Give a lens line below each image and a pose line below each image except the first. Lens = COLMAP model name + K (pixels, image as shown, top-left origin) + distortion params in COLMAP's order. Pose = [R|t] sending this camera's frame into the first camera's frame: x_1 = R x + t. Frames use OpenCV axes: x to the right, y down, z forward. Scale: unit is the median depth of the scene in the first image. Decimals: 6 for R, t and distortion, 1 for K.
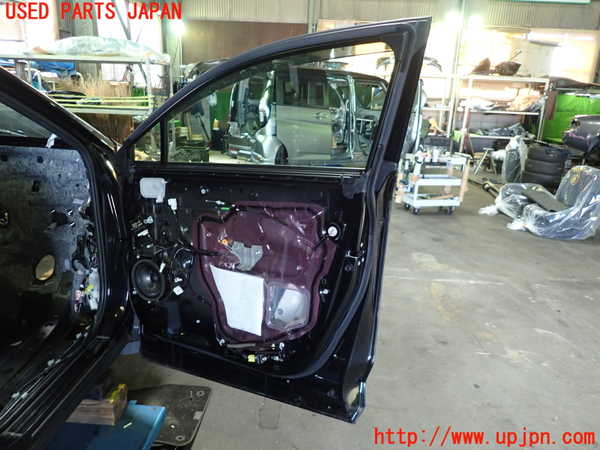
lens RADIAL K [[452.9, 0, 300.0], [0, 452.9, 225.0], [0, 0, 1]] dist [-0.002550, 0.002184]
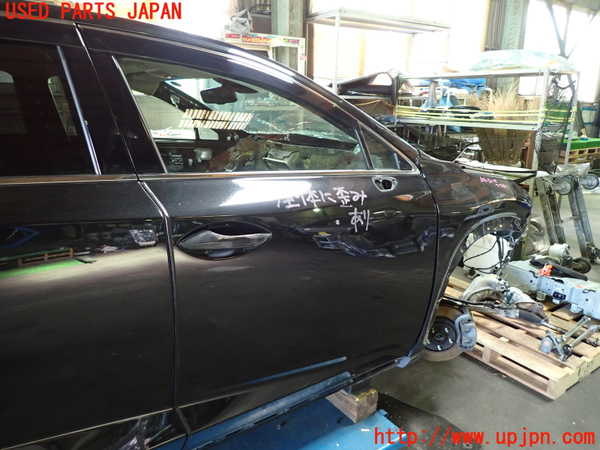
lens RADIAL K [[452.9, 0, 300.0], [0, 452.9, 225.0], [0, 0, 1]] dist [-0.002550, 0.002184]
pose [[0.610097, 0.178376, -0.771987, 0.104634], [-0.202991, 0.976999, 0.065323, -0.020235], [0.765882, 0.116853, 0.632273, 0.084847]]
